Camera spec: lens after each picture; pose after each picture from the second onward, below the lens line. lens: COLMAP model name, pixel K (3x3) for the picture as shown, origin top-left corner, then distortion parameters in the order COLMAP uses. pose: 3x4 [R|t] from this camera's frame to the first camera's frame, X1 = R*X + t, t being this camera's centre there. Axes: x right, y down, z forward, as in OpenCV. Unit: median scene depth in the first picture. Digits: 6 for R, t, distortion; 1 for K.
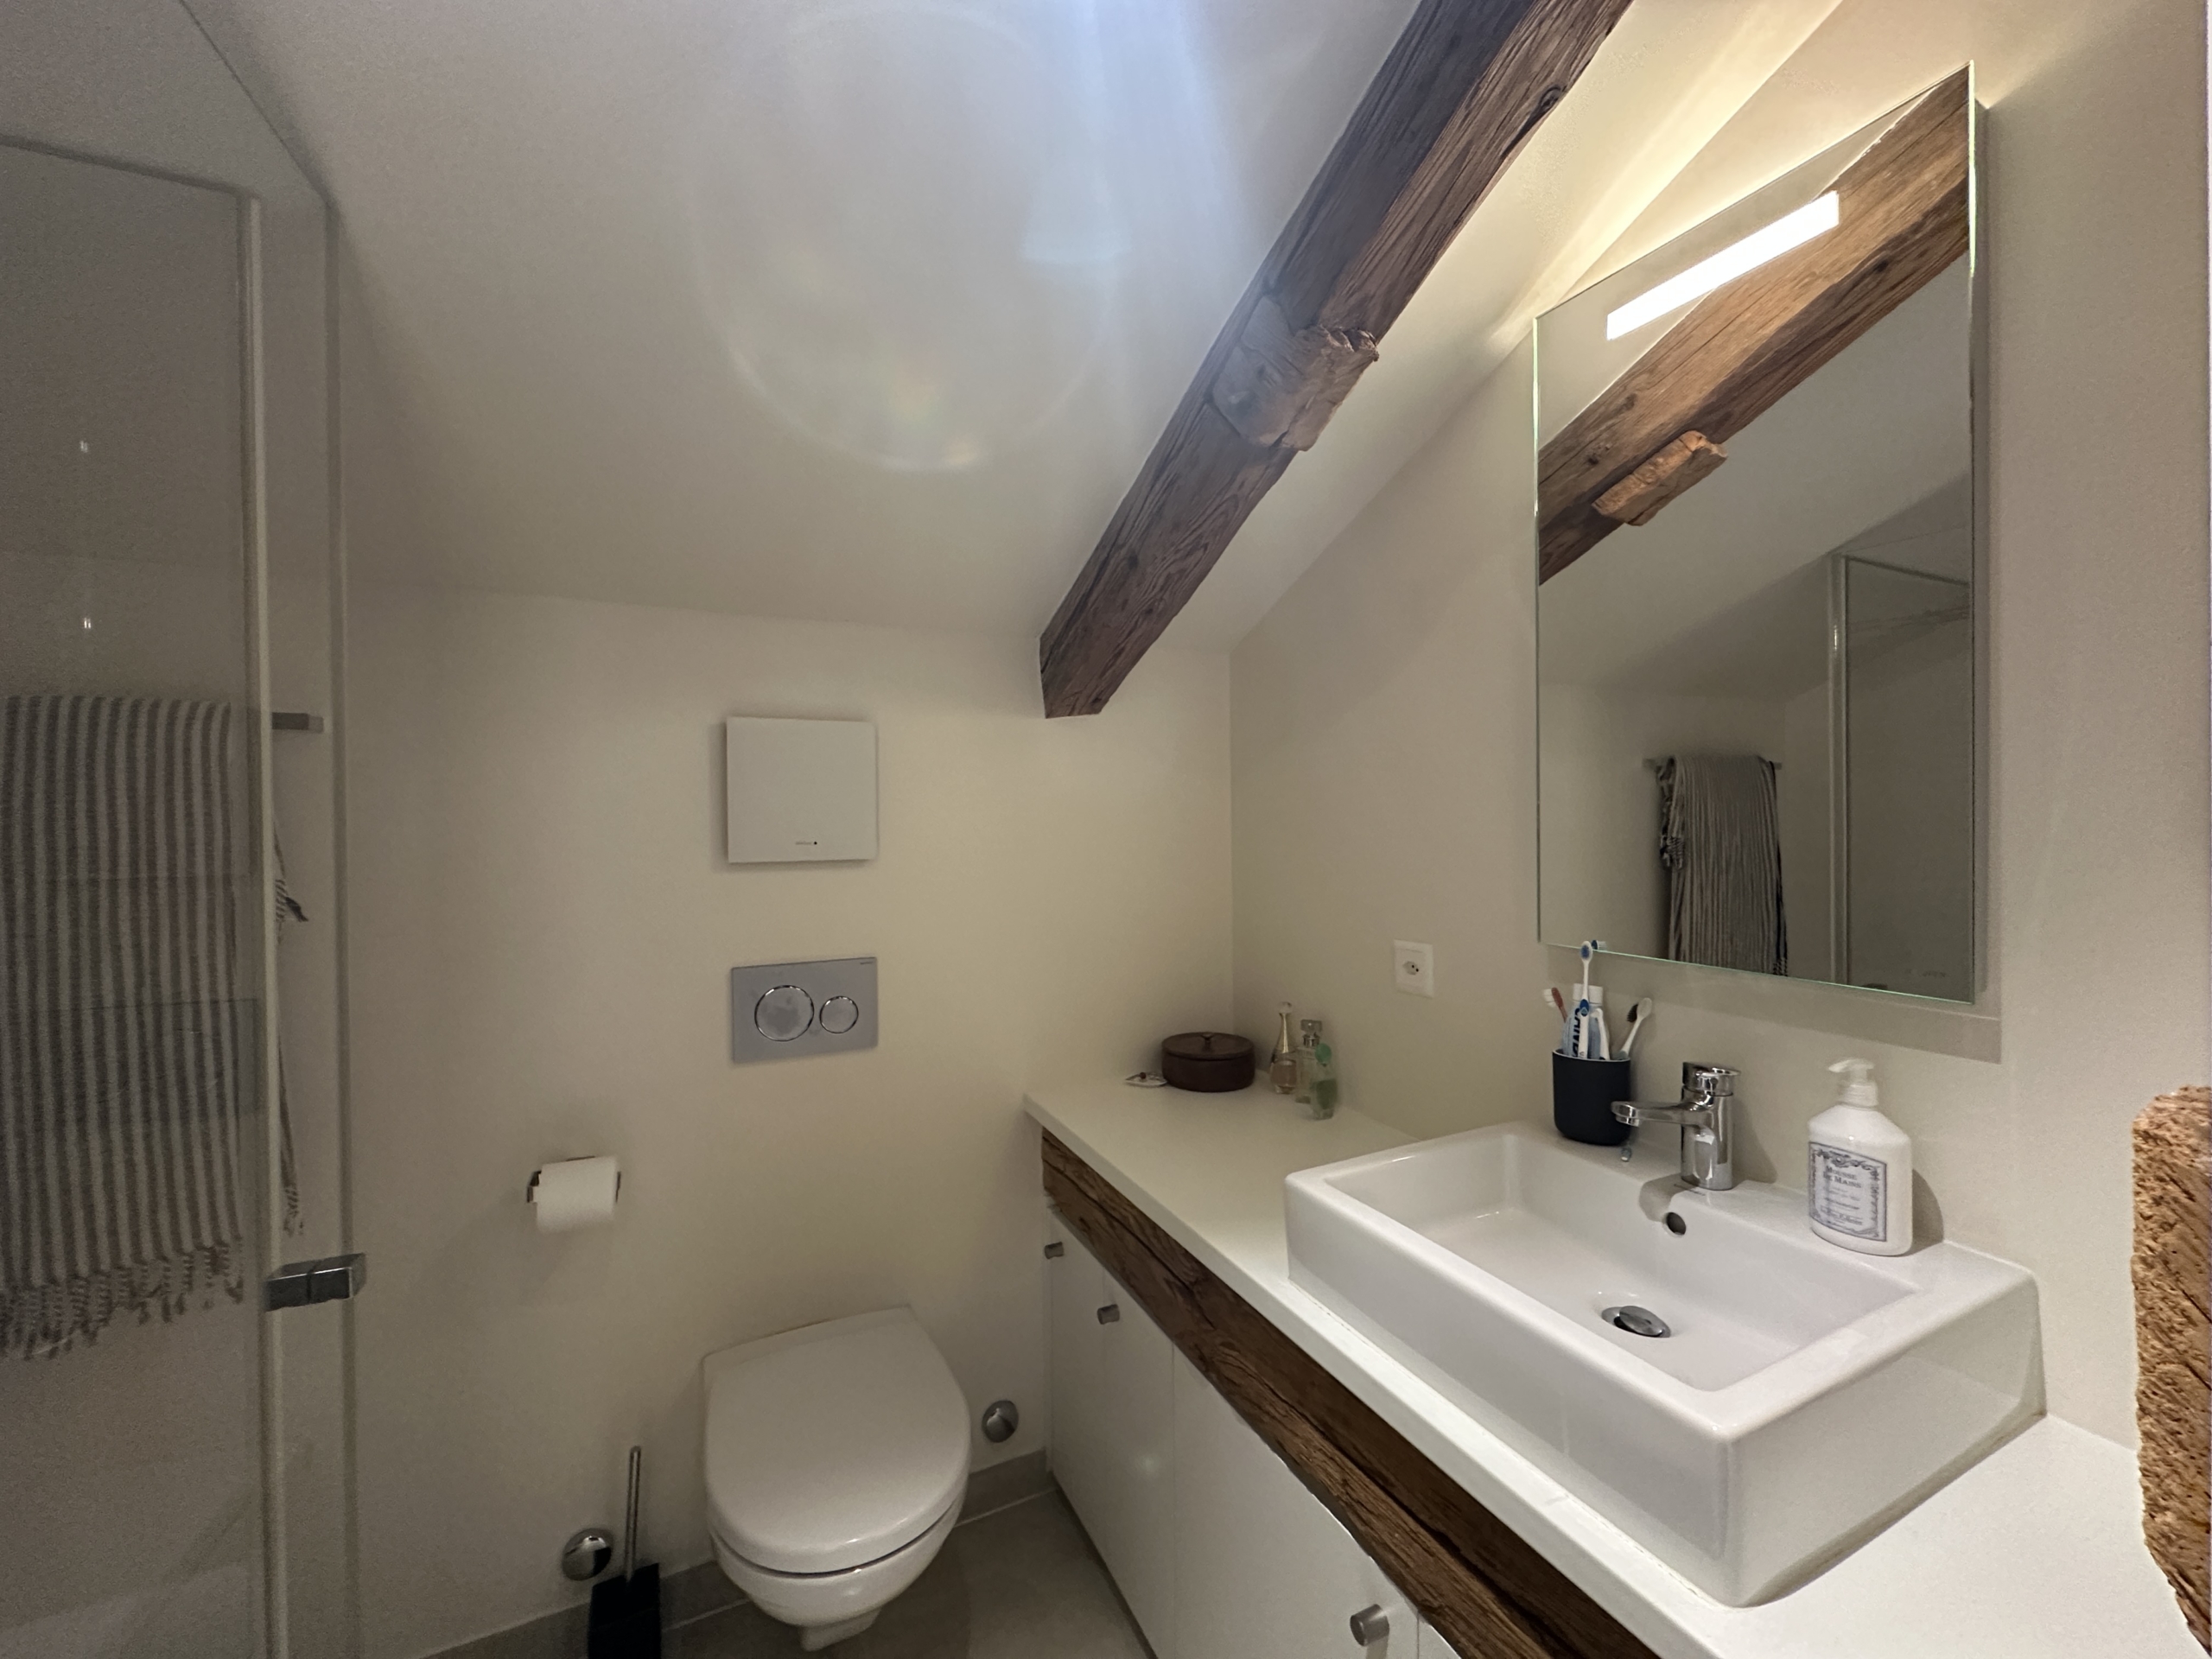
lens RADIAL K [[881.3, 0, 1103.2], [0, 881.3, 823.8], [0, 0, 1]] dist [0.008145, -0.000205]
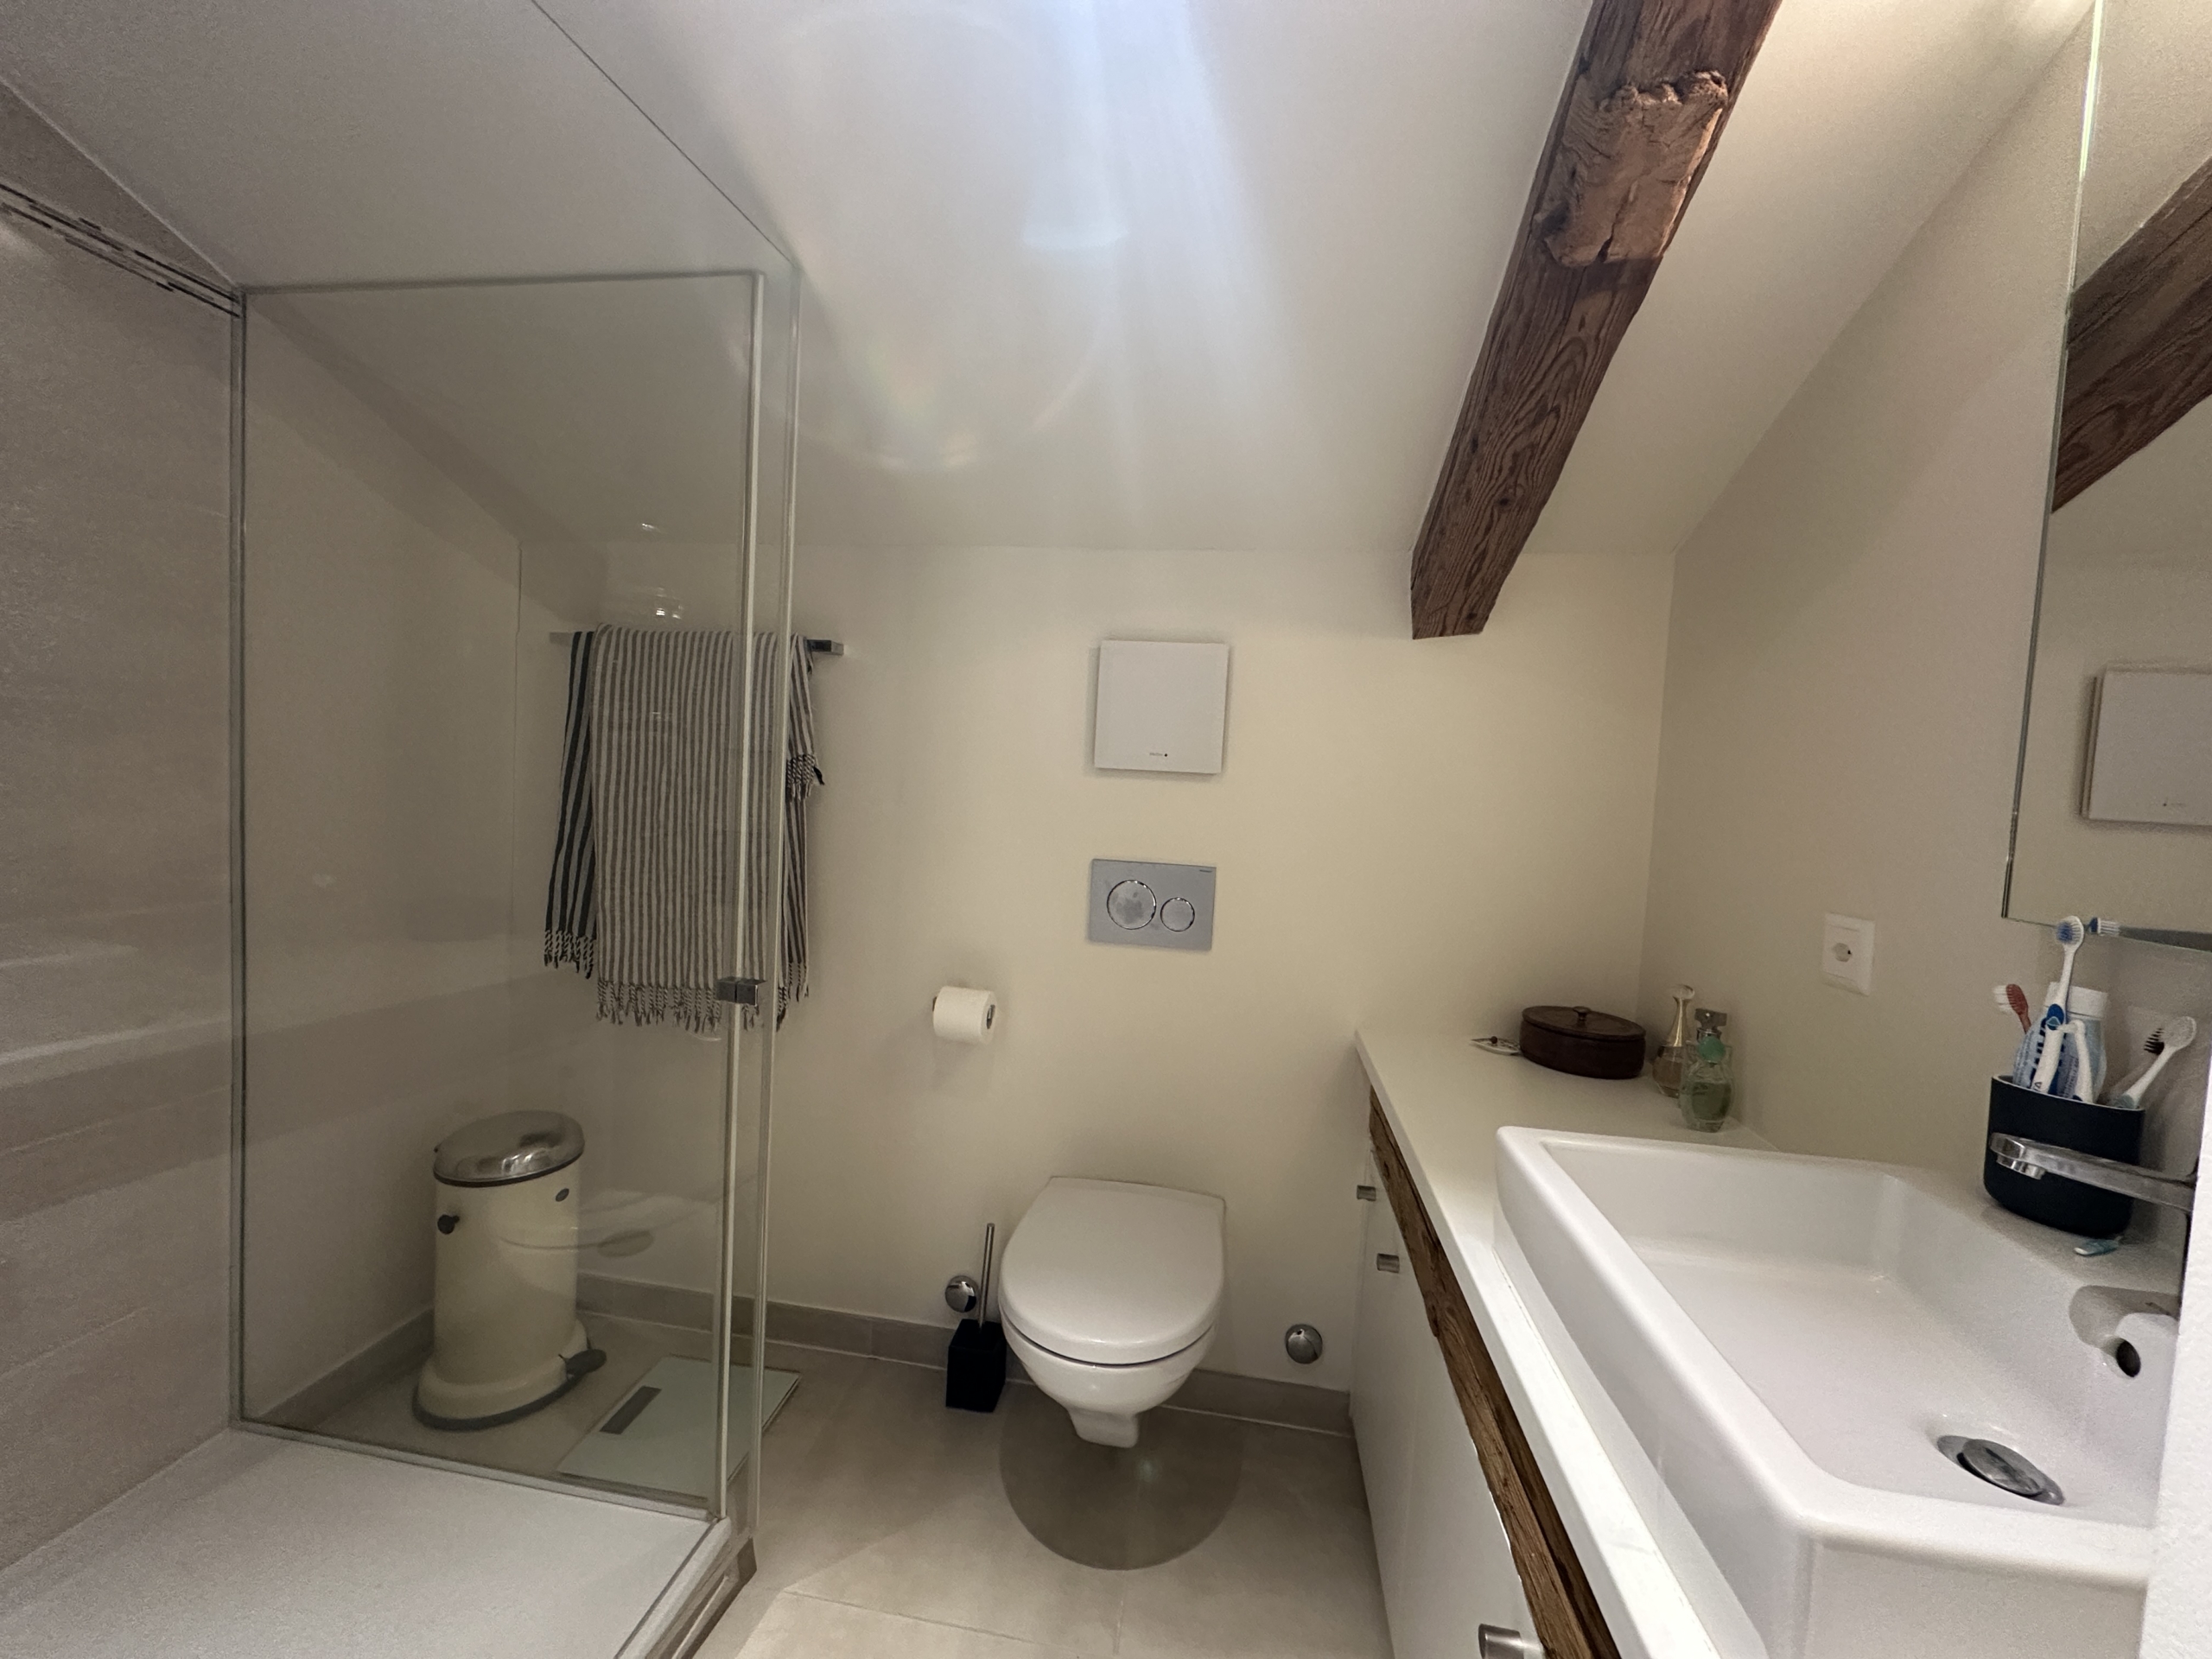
lens RADIAL K [[881.3, 0, 1106.1], [0, 881.3, 822.2], [0, 0, 1]] dist [-0.001638, 0.000005]
pose [[0.825405, 0.080954, -0.558707, 0.300732], [-0.065754, 0.996715, 0.047278, 0.075864], [0.560699, -0.002286, 0.828017, 0.069011]]
